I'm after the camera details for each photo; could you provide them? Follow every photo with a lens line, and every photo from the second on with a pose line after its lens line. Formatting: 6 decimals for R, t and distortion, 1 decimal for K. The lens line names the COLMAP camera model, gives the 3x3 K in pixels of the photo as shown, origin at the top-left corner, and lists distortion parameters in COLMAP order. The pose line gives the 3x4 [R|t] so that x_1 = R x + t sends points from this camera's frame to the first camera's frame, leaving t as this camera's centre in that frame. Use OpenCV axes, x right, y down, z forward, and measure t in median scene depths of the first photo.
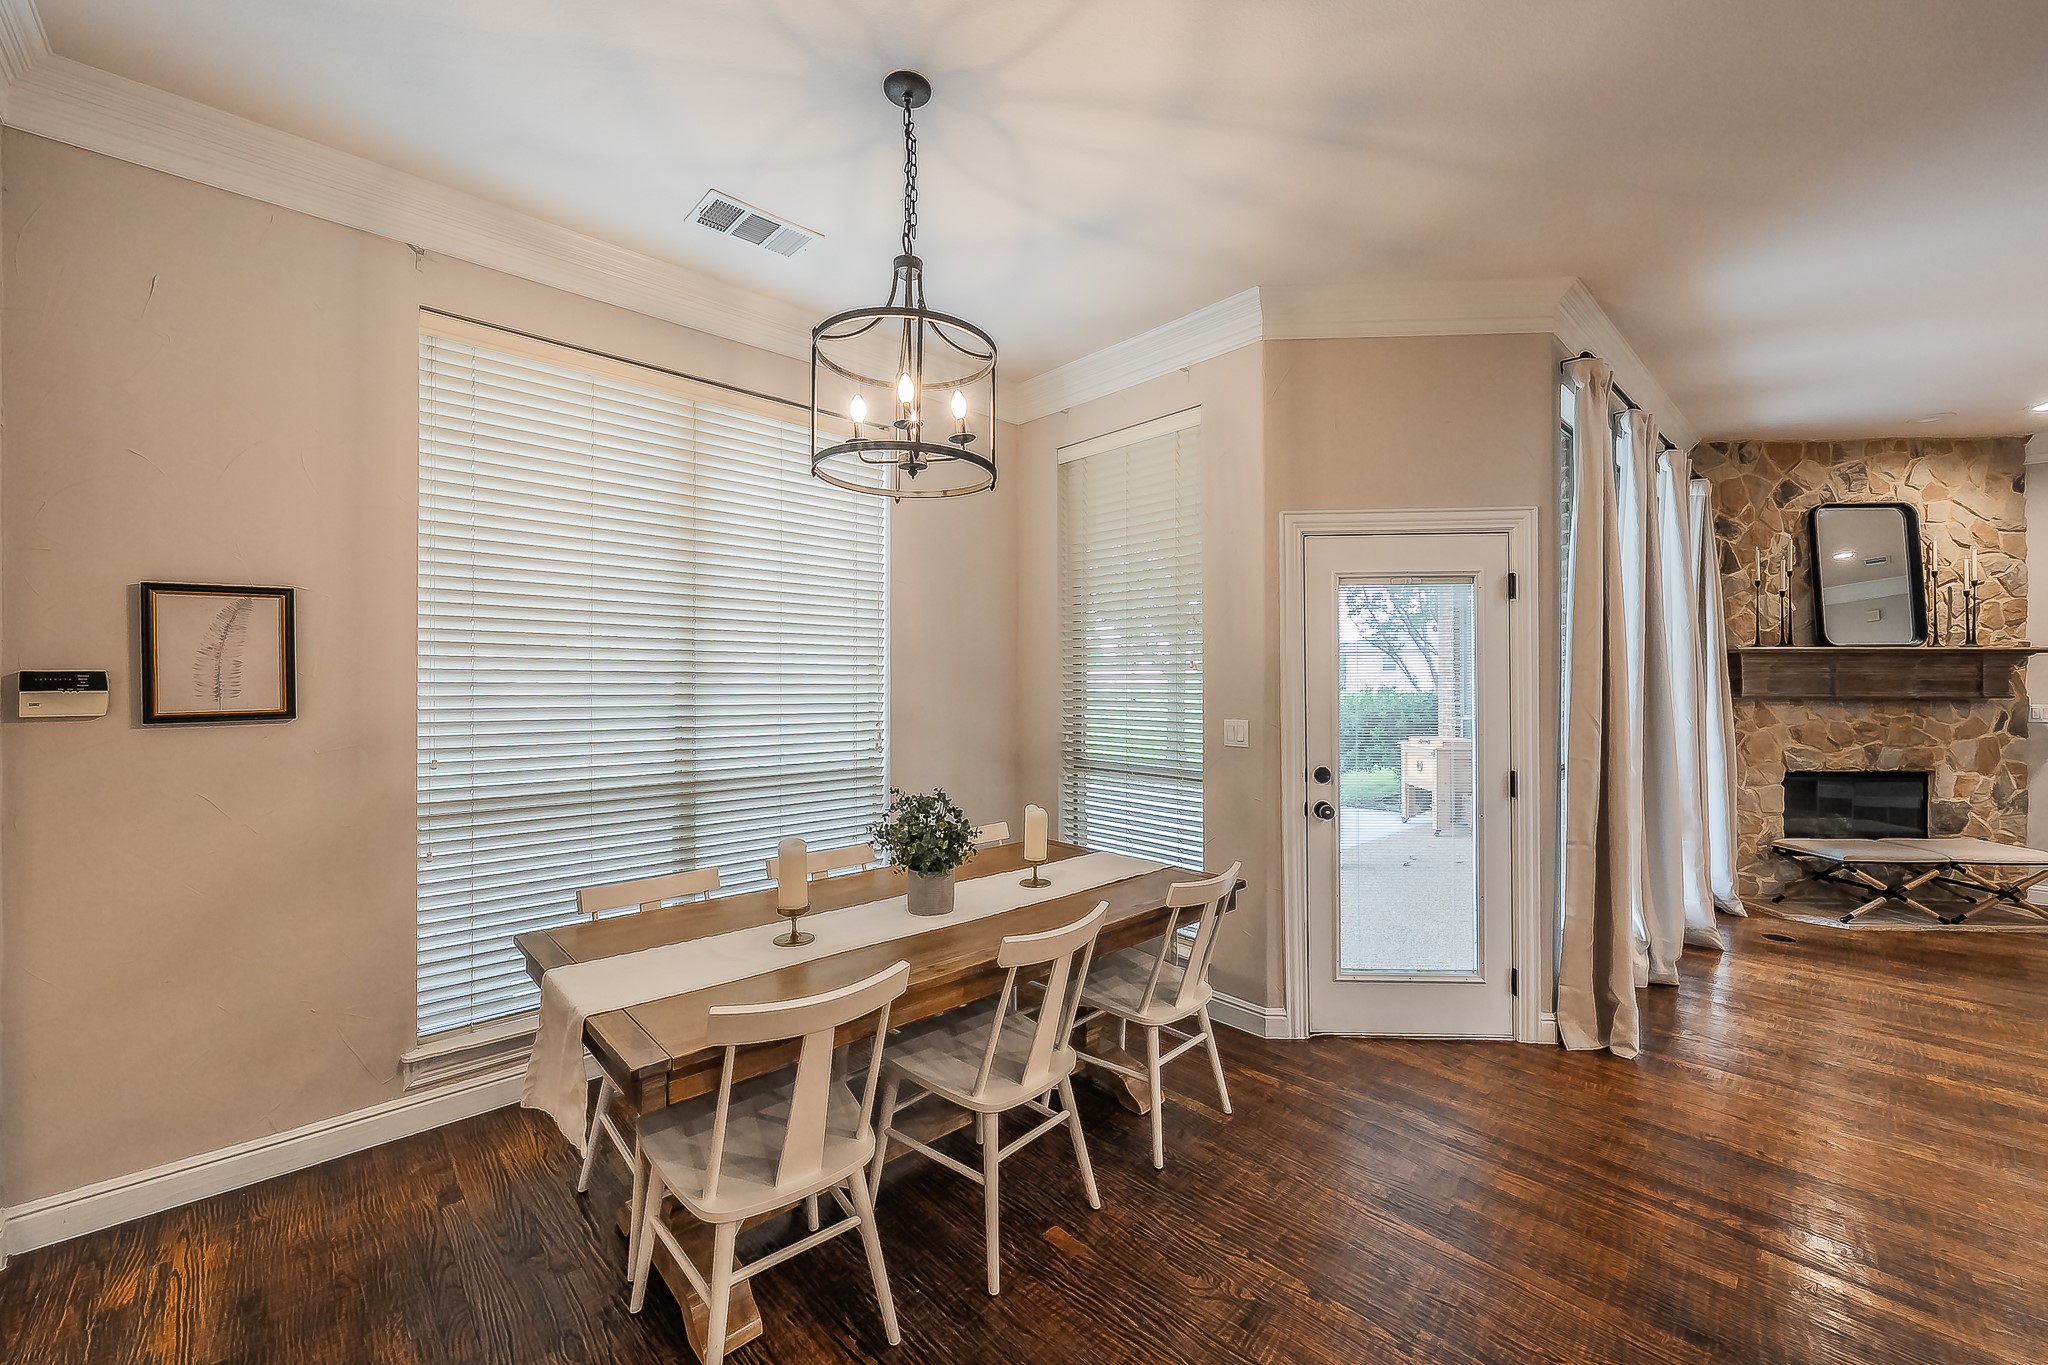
lens RADIAL K [[796.9, 0, 1013.1], [0, 796.9, 674.6], [0, 0, 1]] dist [-0.002378, 0.001346]
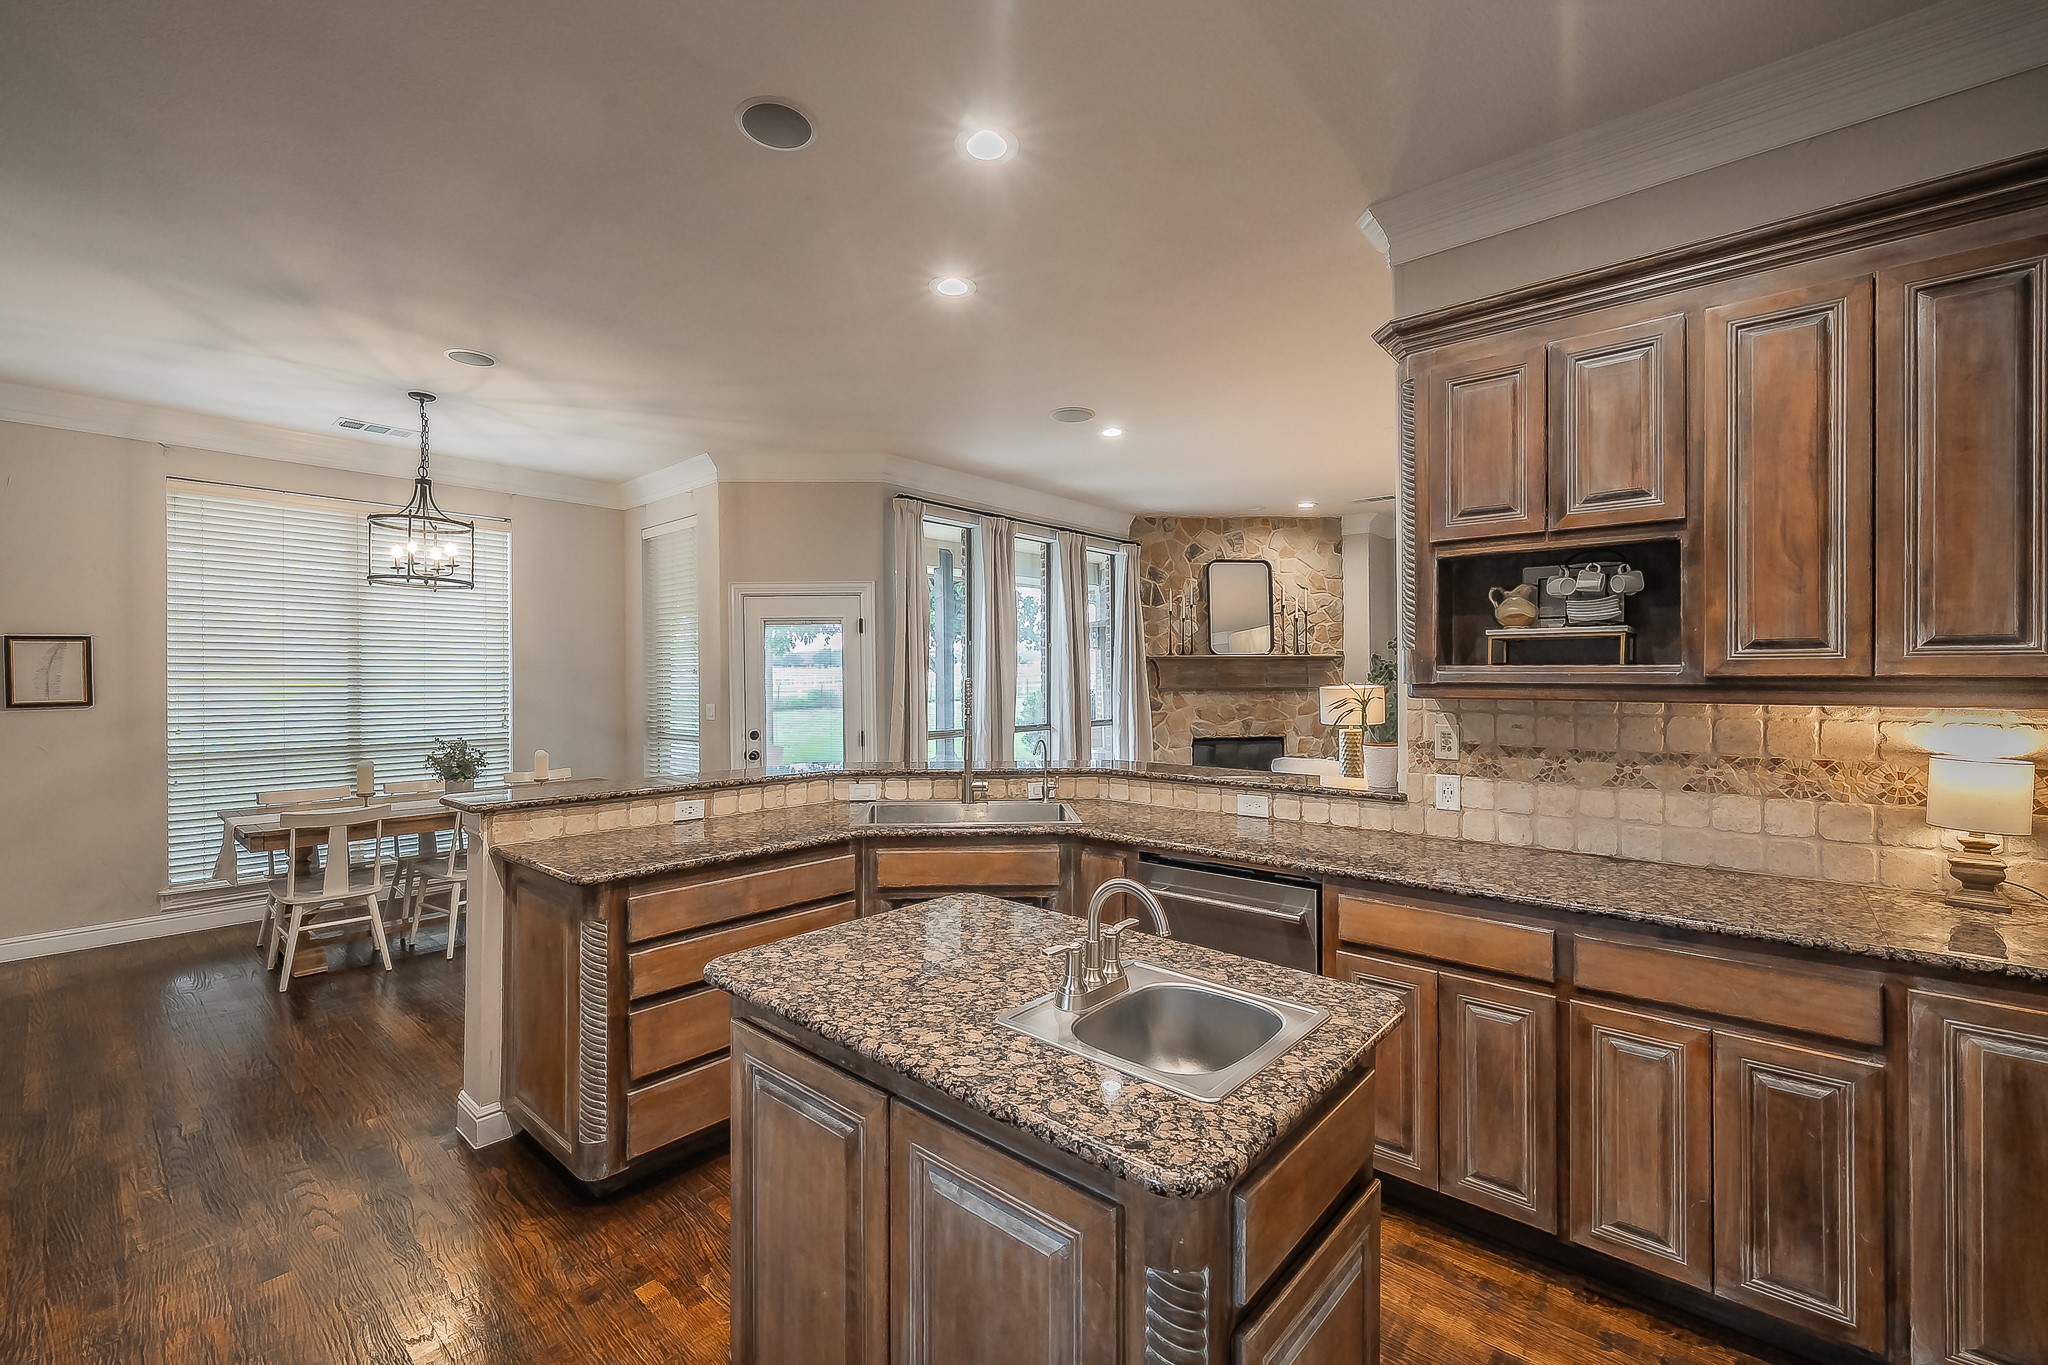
lens RADIAL K [[847.5, 0, 1019.4], [0, 847.5, 674.0], [0, 0, 1]] dist [-0.001063, 0.000380]
pose [[0.993673, -0.006413, 0.112132, 0.478973], [0.006210, 0.999978, 0.002161, -0.004594], [-0.112144, -0.001451, 0.993691, -0.562866]]
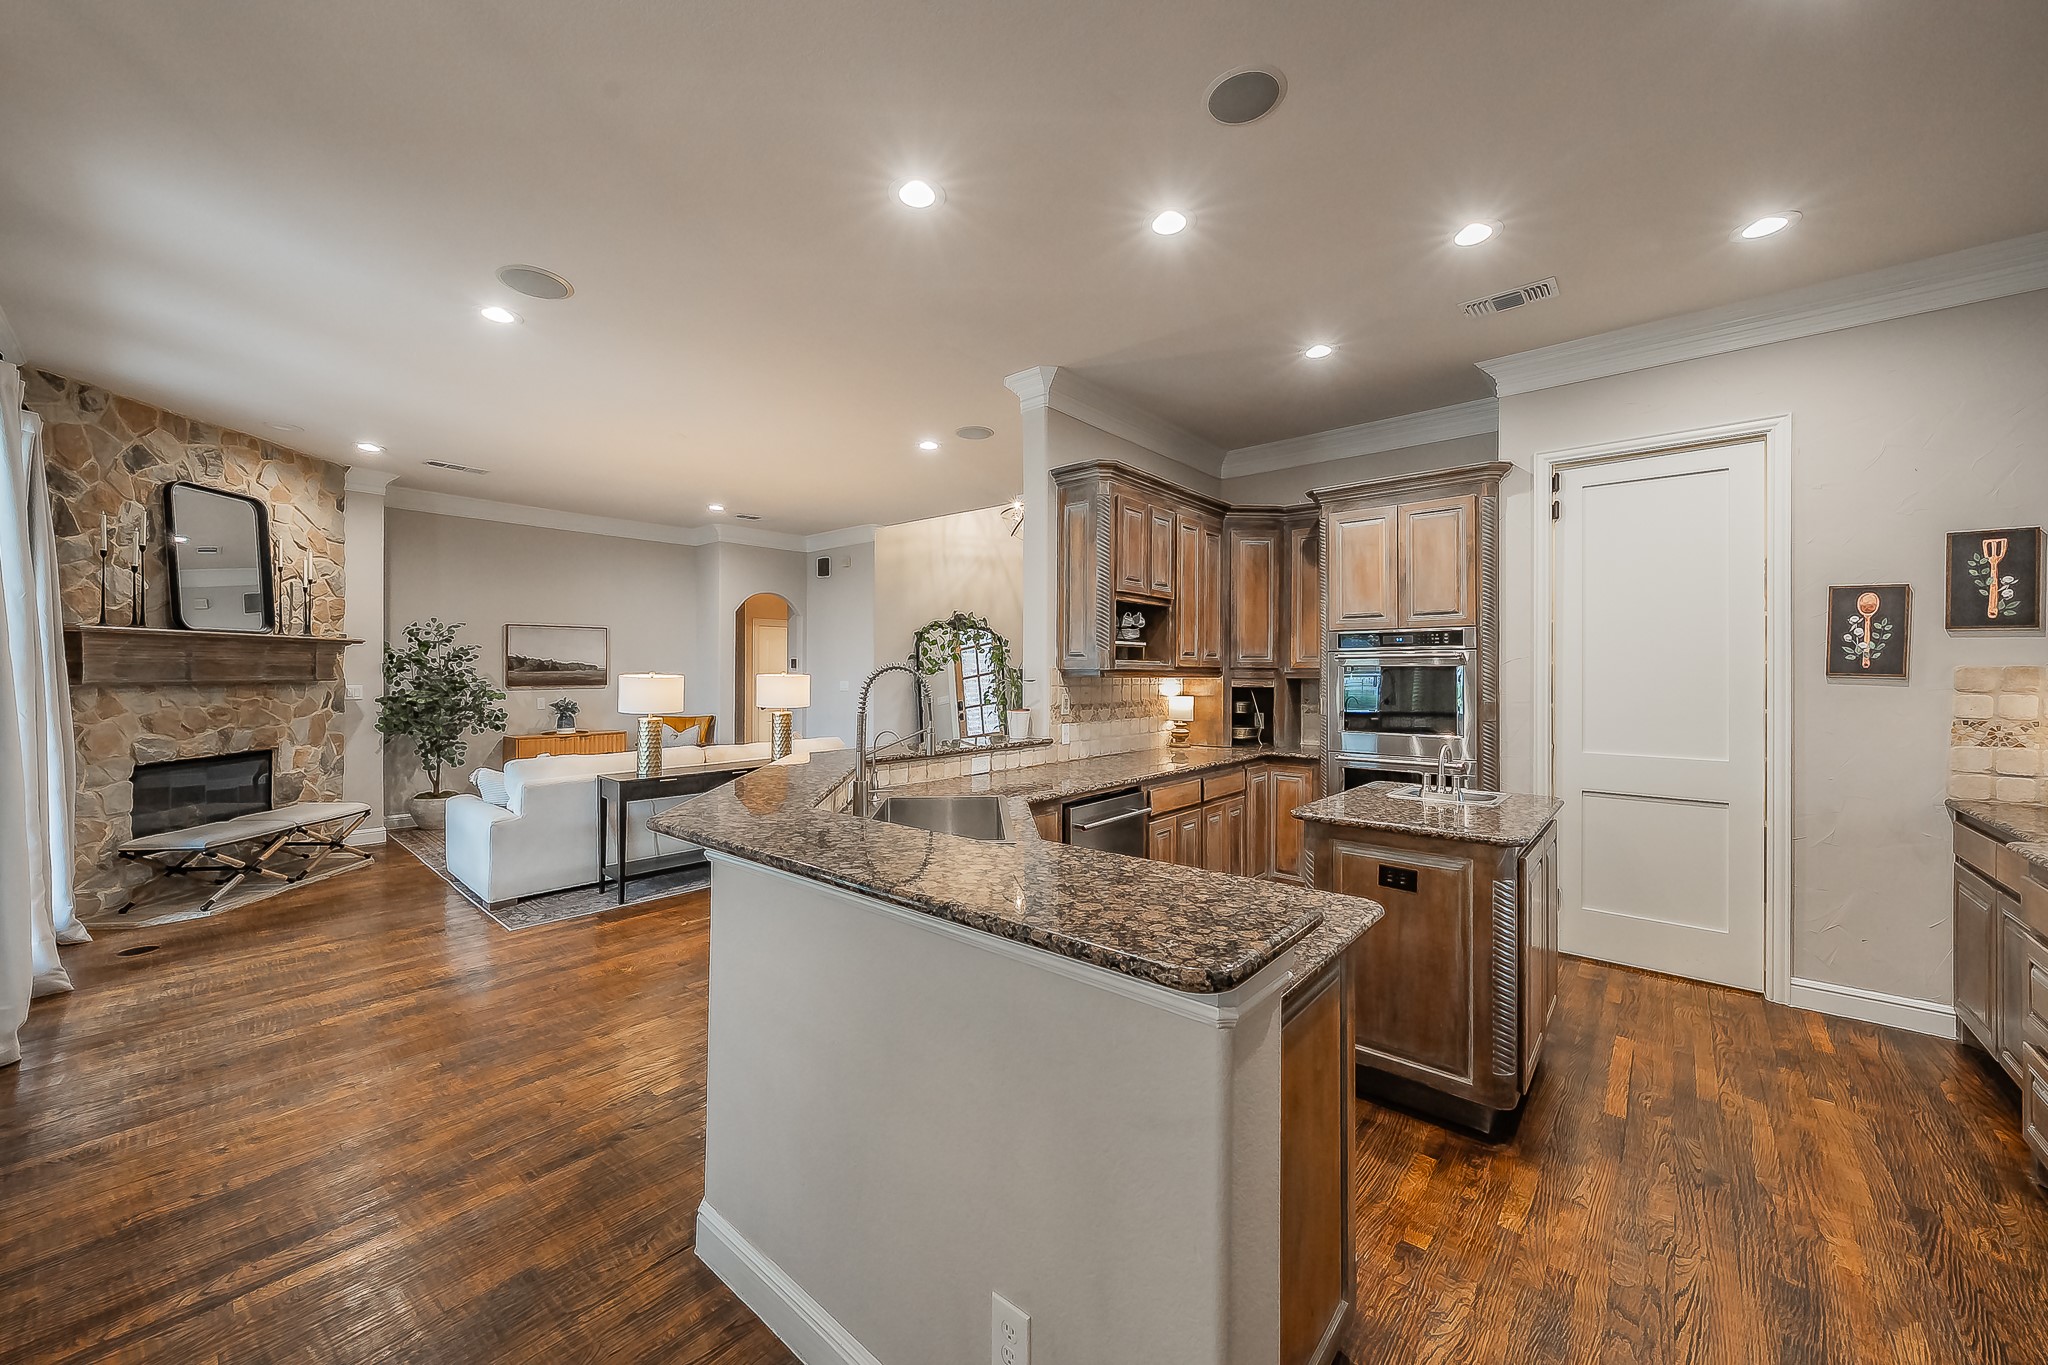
lens RADIAL K [[748.1, 0, 1029.7], [0, 748.1, 667.4], [0, 0, 1]] dist [-0.003560, 0.000743]
pose [[-0.124624, 0.002058, 0.992202, 0.000705], [-0.008008, 0.999963, -0.003080, 0.004759], [-0.992172, -0.008329, -0.124603, 0.097190]]
